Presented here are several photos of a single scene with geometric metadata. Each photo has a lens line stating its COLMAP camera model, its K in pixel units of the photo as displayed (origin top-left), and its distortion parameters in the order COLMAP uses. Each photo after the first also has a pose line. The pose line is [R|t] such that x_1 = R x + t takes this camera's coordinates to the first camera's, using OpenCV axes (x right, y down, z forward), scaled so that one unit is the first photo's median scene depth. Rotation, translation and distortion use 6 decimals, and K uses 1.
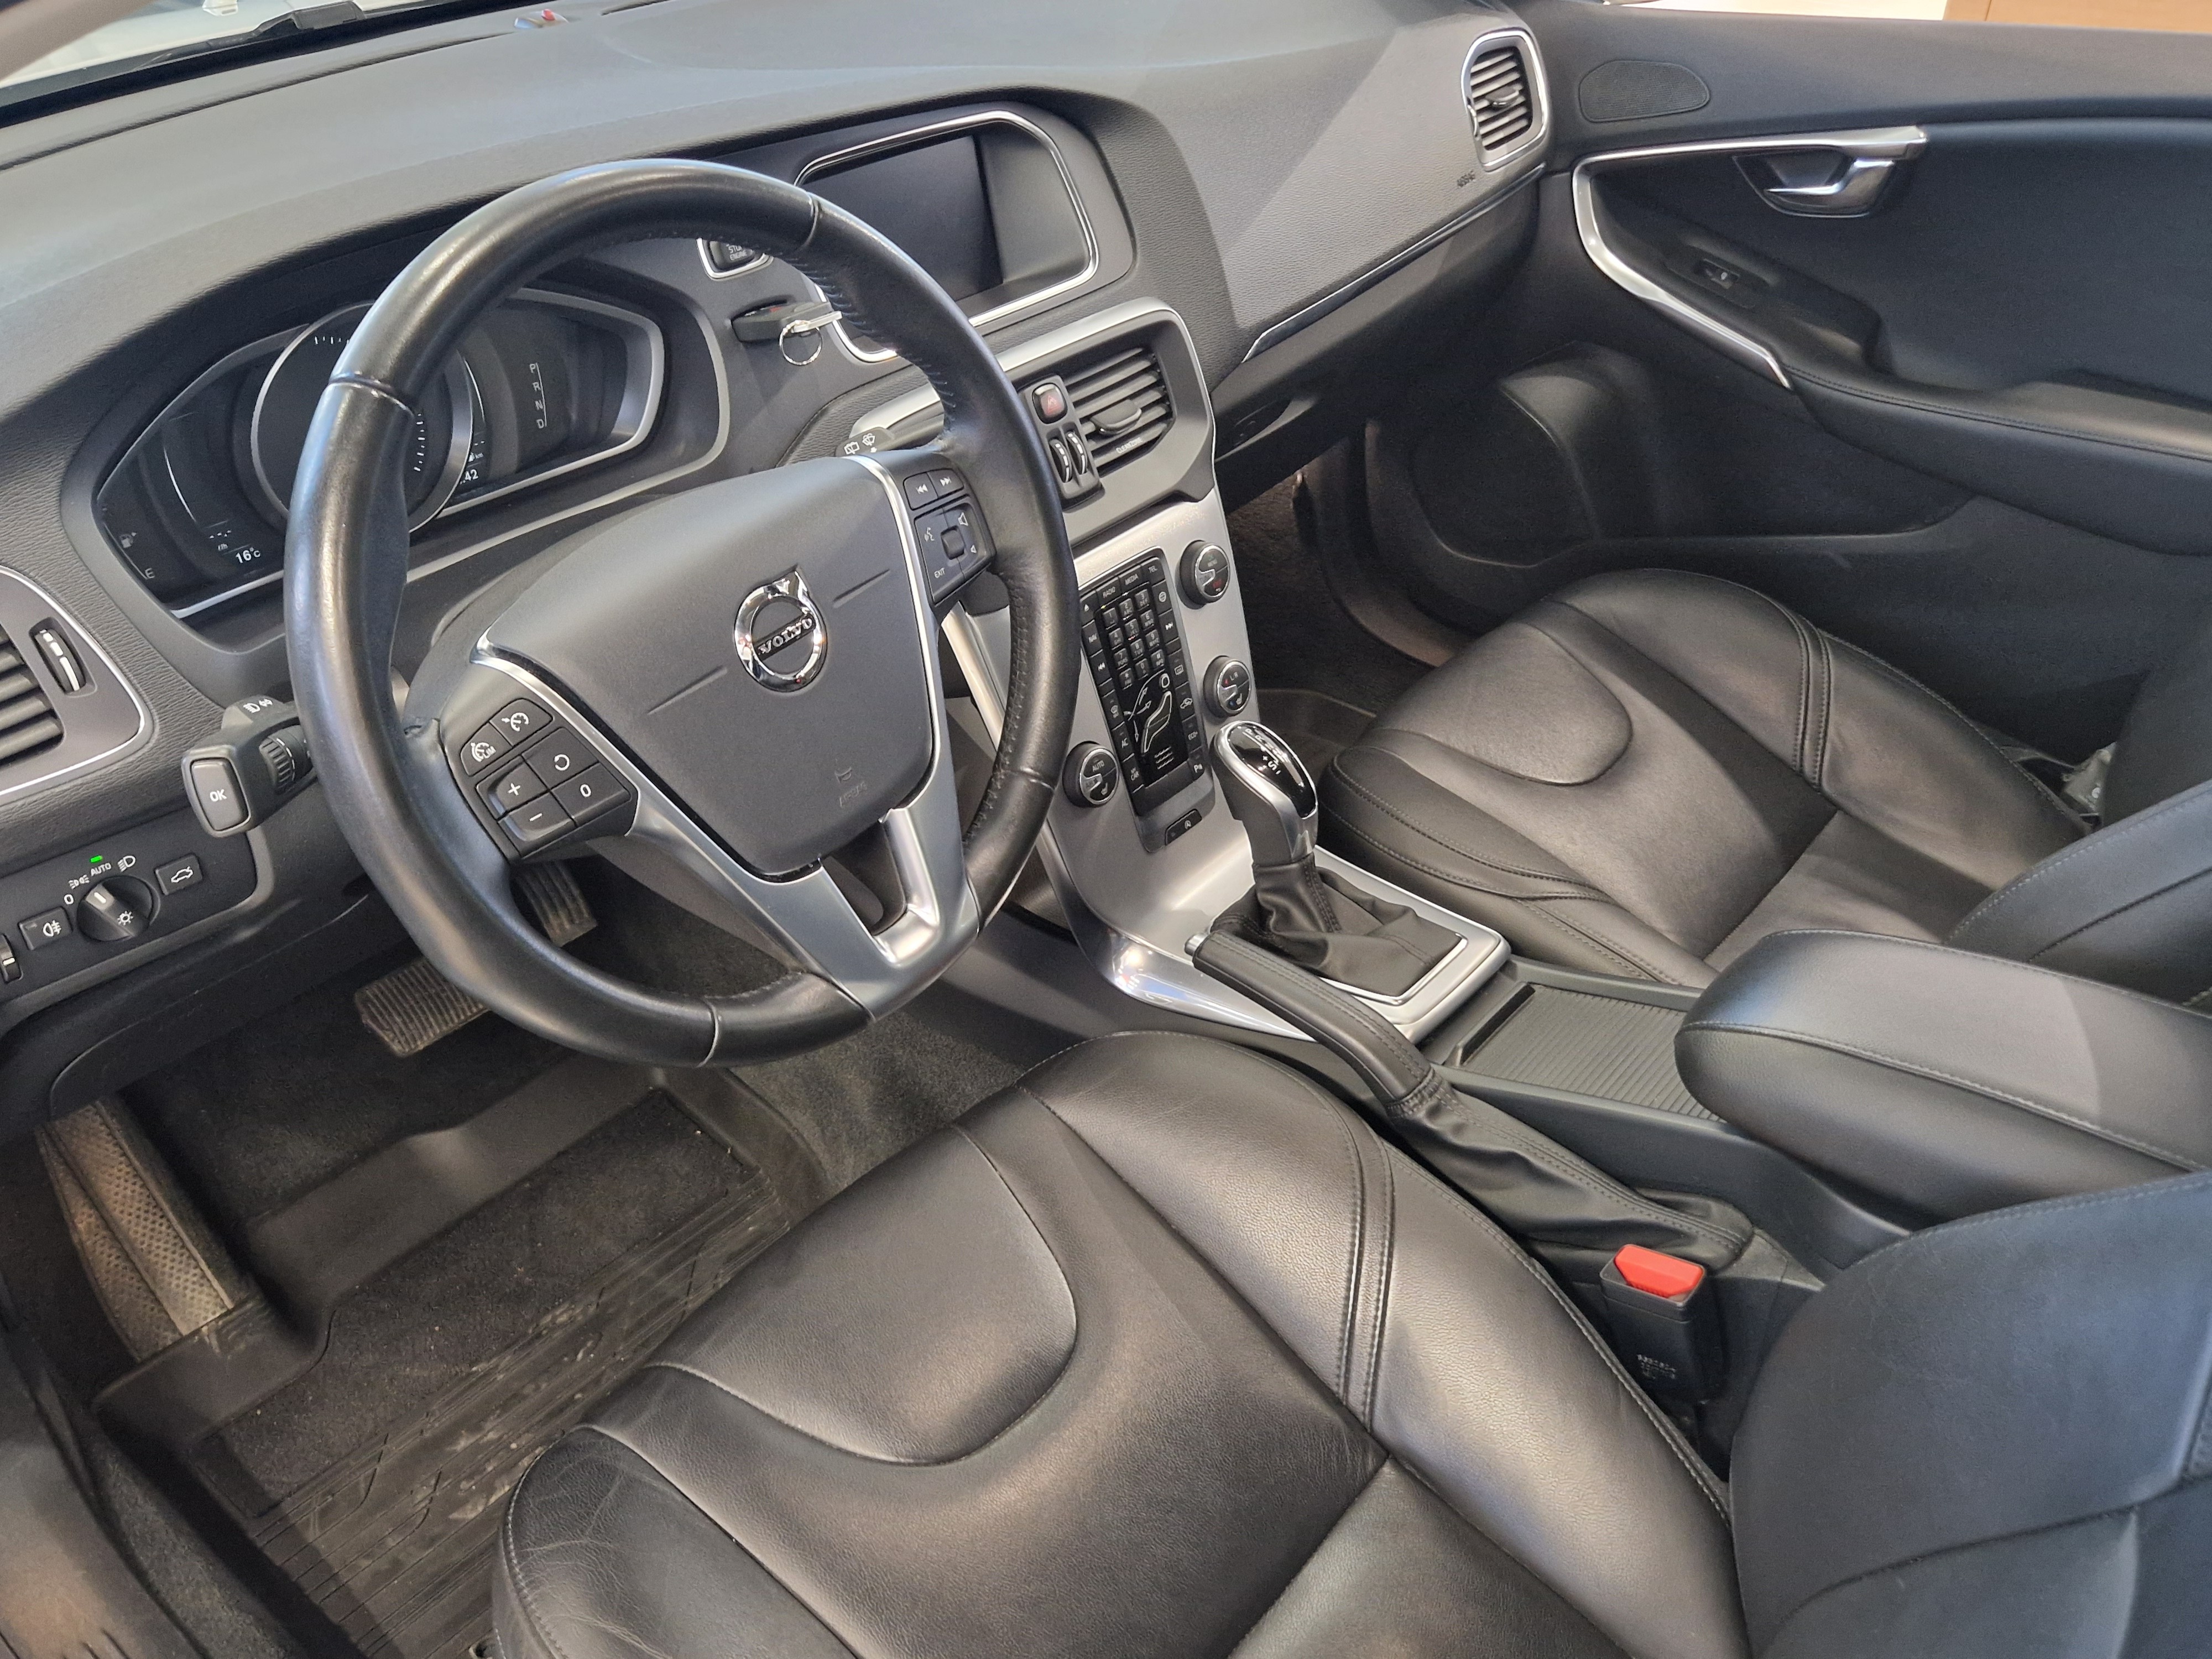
lens RADIAL K [[1859.0, 0, 1124.5], [0, 1859.0, 829.5], [0, 0, 1]] dist [0.036284, -0.025224]
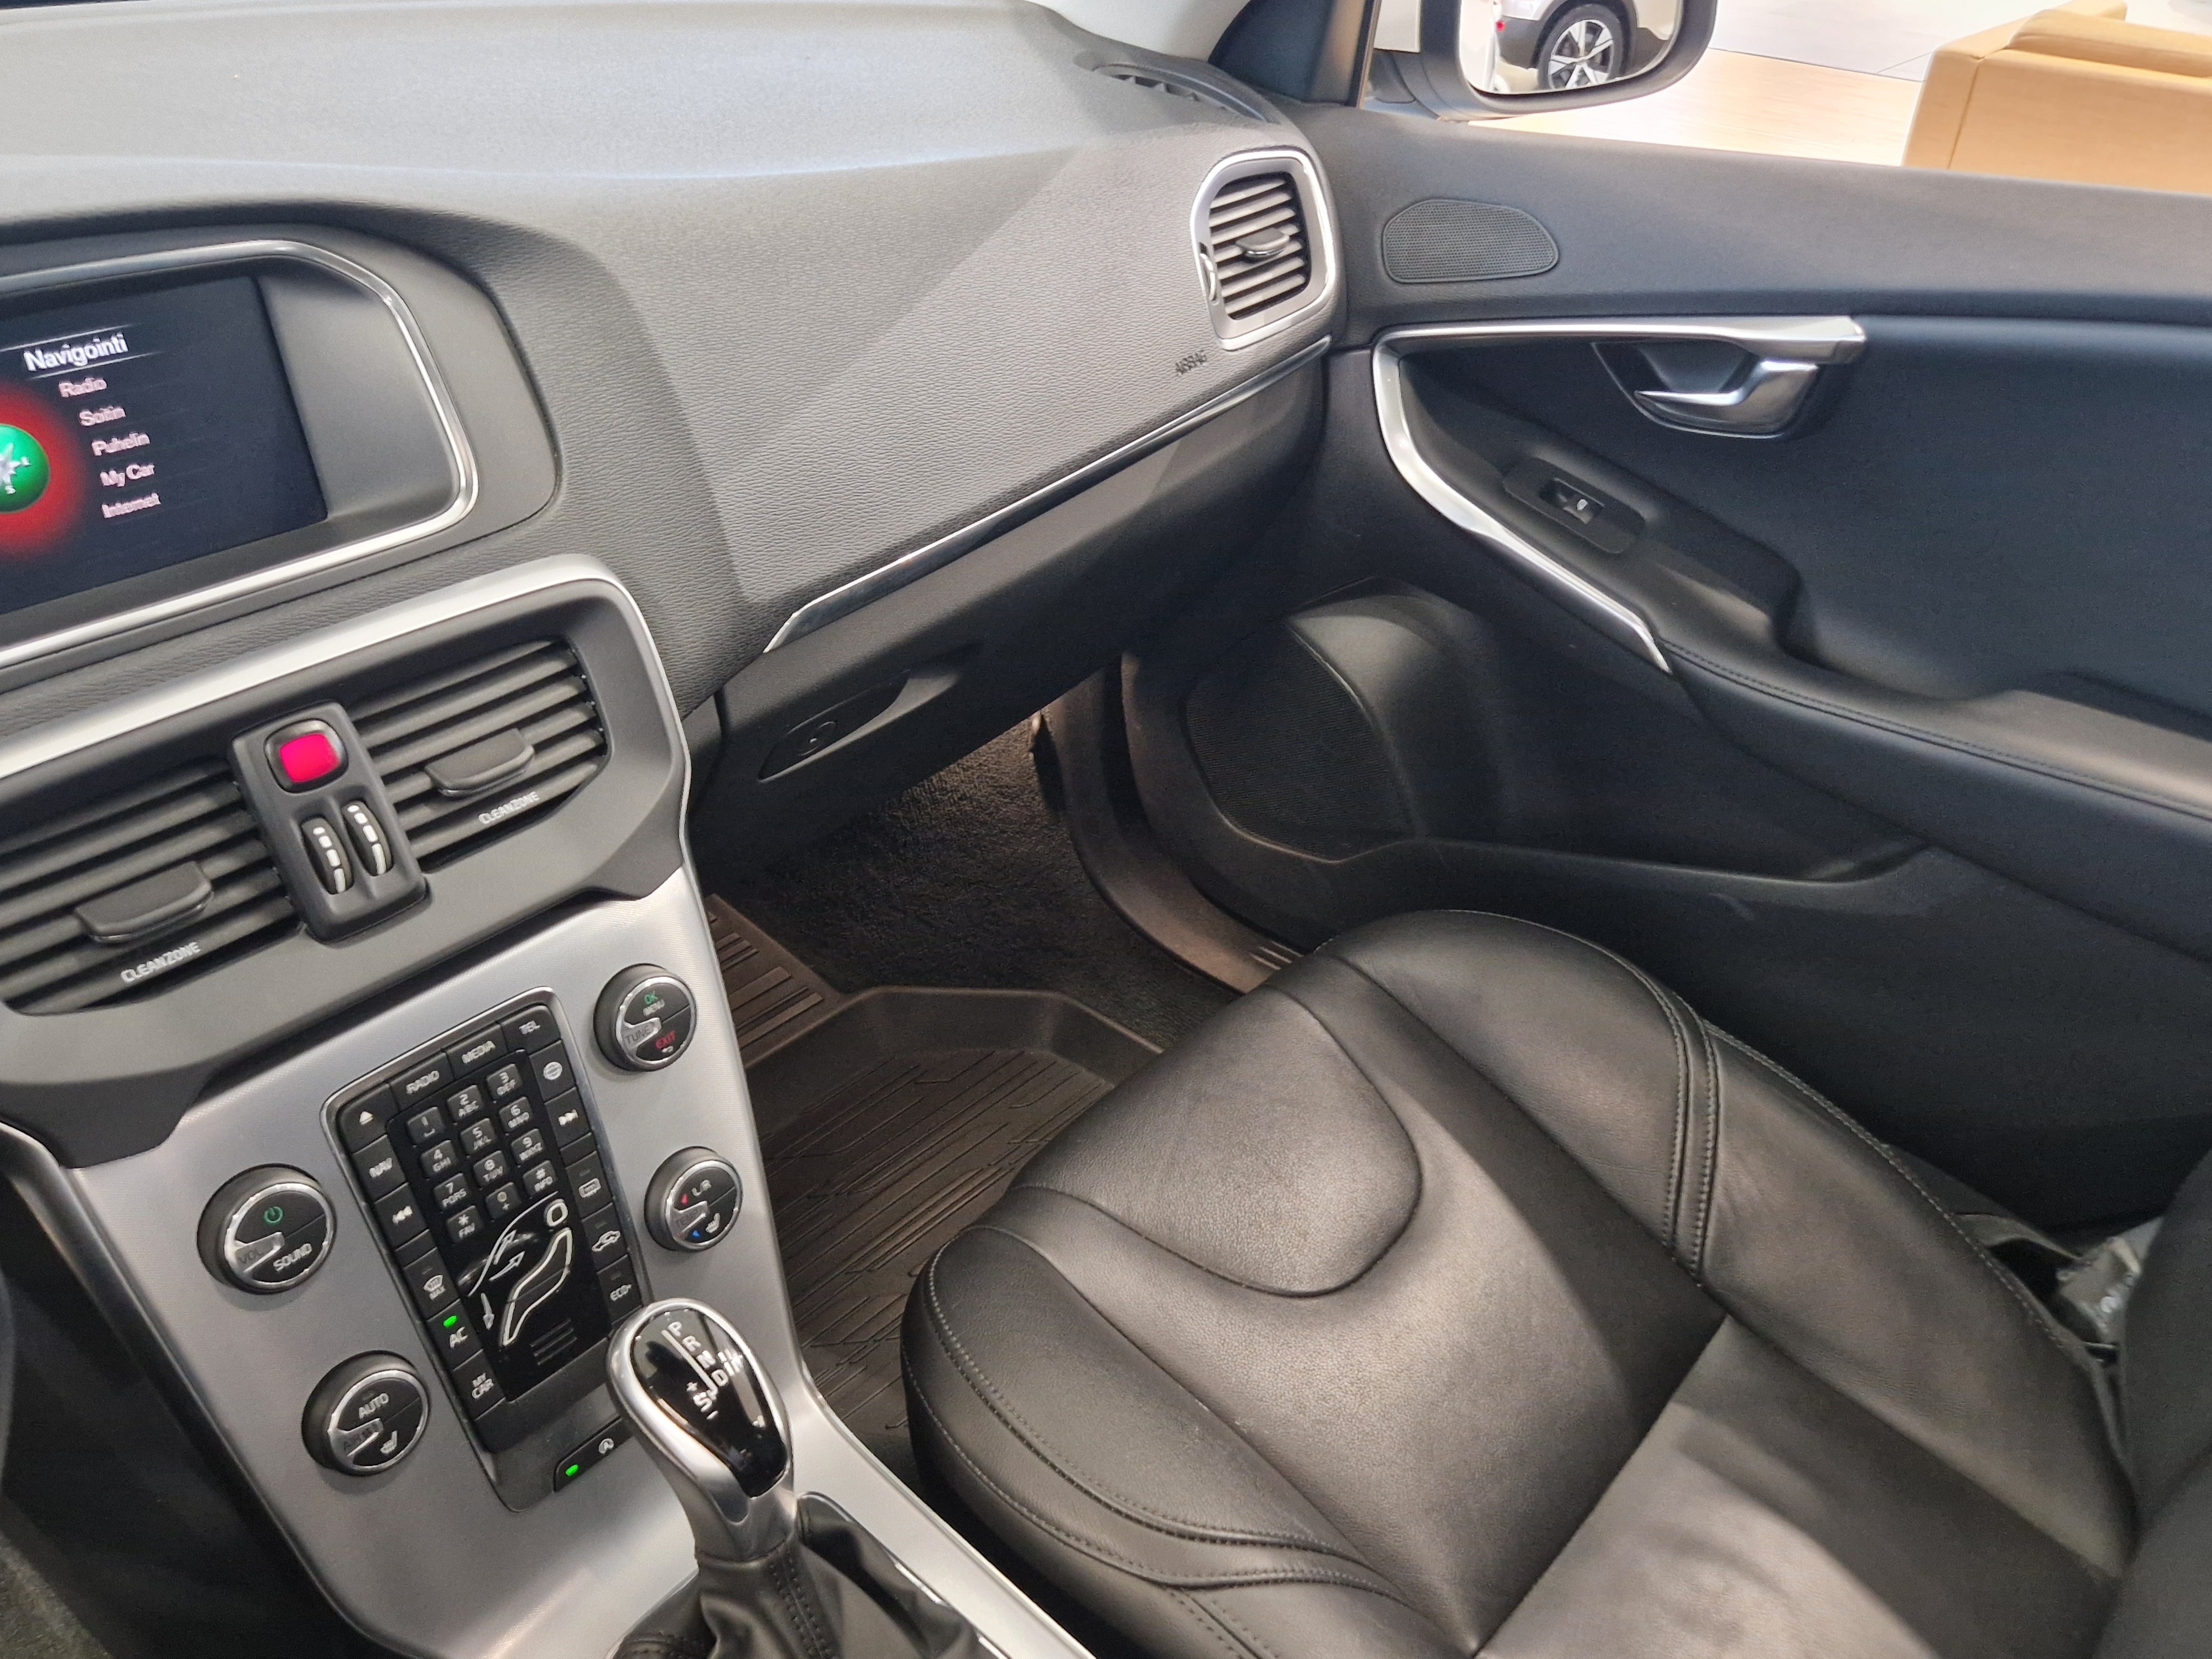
lens RADIAL K [[1859.0, 0, 1155.4], [0, 1859.0, 807.8], [0, 0, 1]] dist [0.036284, -0.025224]
pose [[0.998809, 0.035748, 0.033219, 0.151780], [-0.033802, 0.997778, -0.057409, -0.147217], [-0.035198, 0.056218, 0.997798, 0.335958]]
